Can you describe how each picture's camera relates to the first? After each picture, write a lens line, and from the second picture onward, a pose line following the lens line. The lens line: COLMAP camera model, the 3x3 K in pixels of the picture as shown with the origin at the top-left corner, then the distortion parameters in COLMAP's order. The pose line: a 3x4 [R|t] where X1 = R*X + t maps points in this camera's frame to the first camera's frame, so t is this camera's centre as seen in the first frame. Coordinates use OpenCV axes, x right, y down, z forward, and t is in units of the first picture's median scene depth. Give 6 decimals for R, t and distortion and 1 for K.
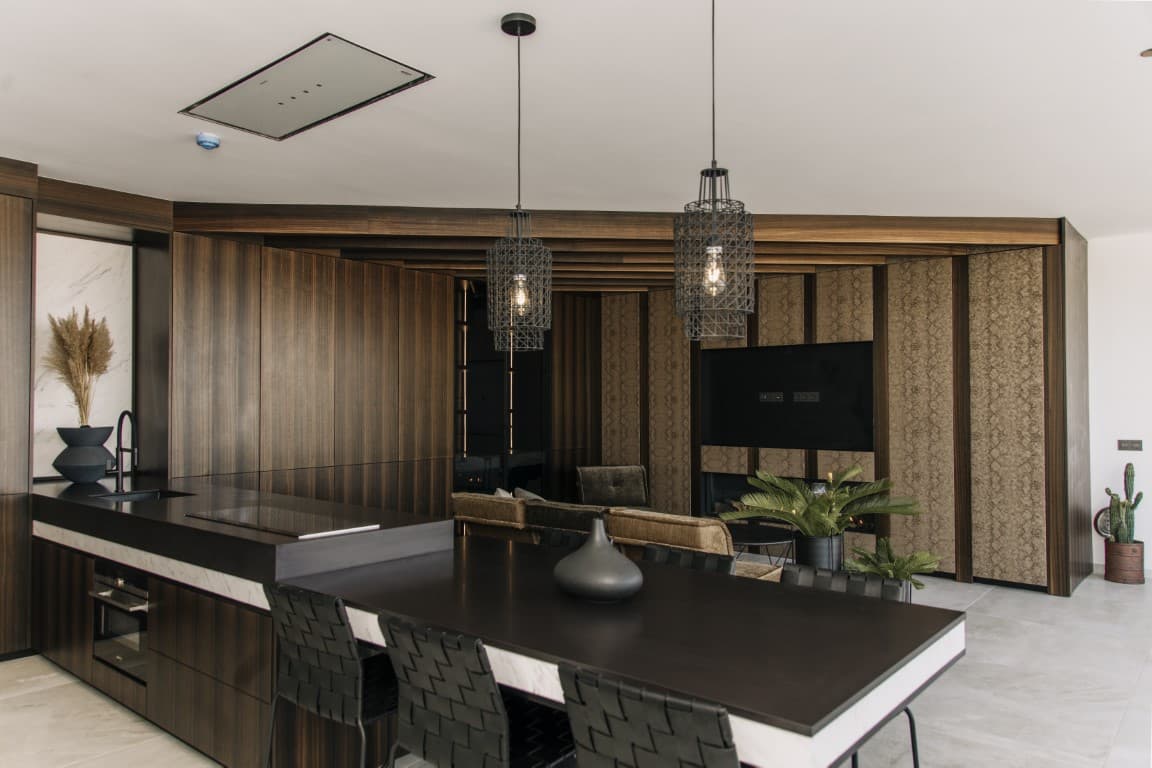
lens RADIAL K [[800.6, 0, 572.3], [0, 800.6, 383.9], [0, 0, 1]] dist [0.003708, -0.001070]
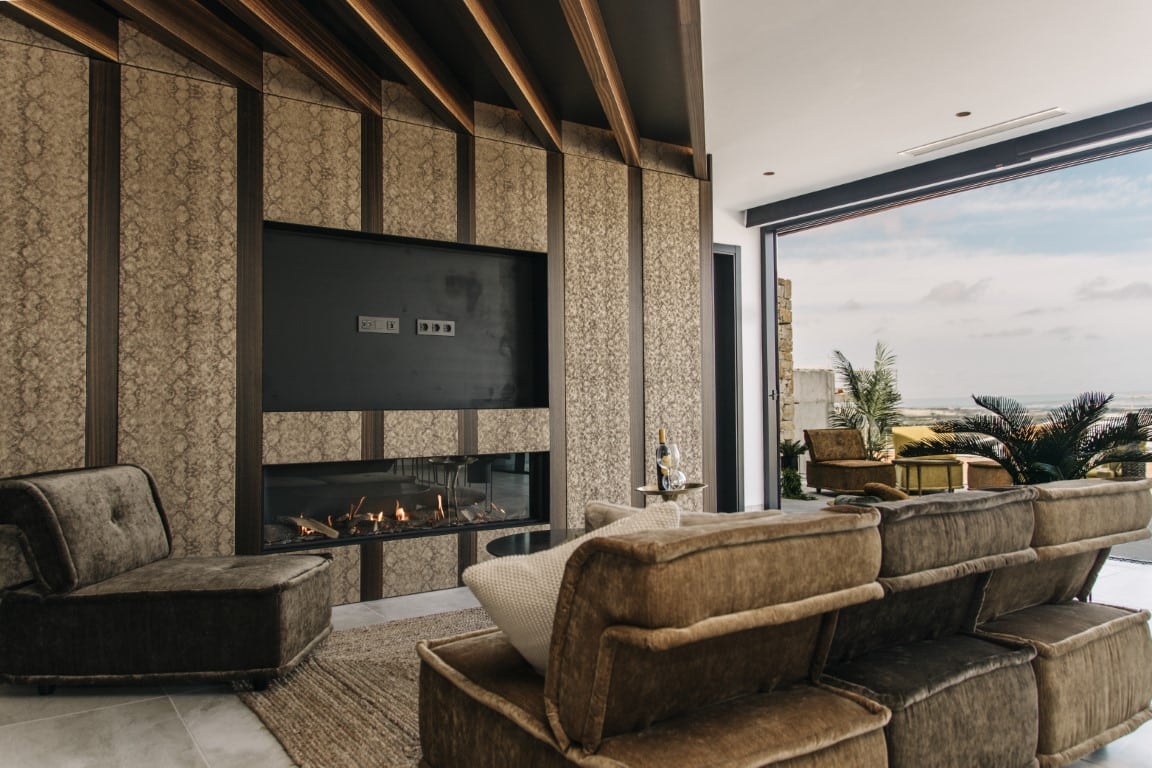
lens RADIAL K [[800.6, 0, 574.6], [0, 800.6, 382.6], [0, 0, 1]] dist [0.003708, -0.001070]
pose [[0.266357, 0.024551, 0.963562, -0.313709], [-0.008128, 0.999697, -0.023224, 0.080486], [-0.963840, -0.001646, 0.266476, 0.804135]]
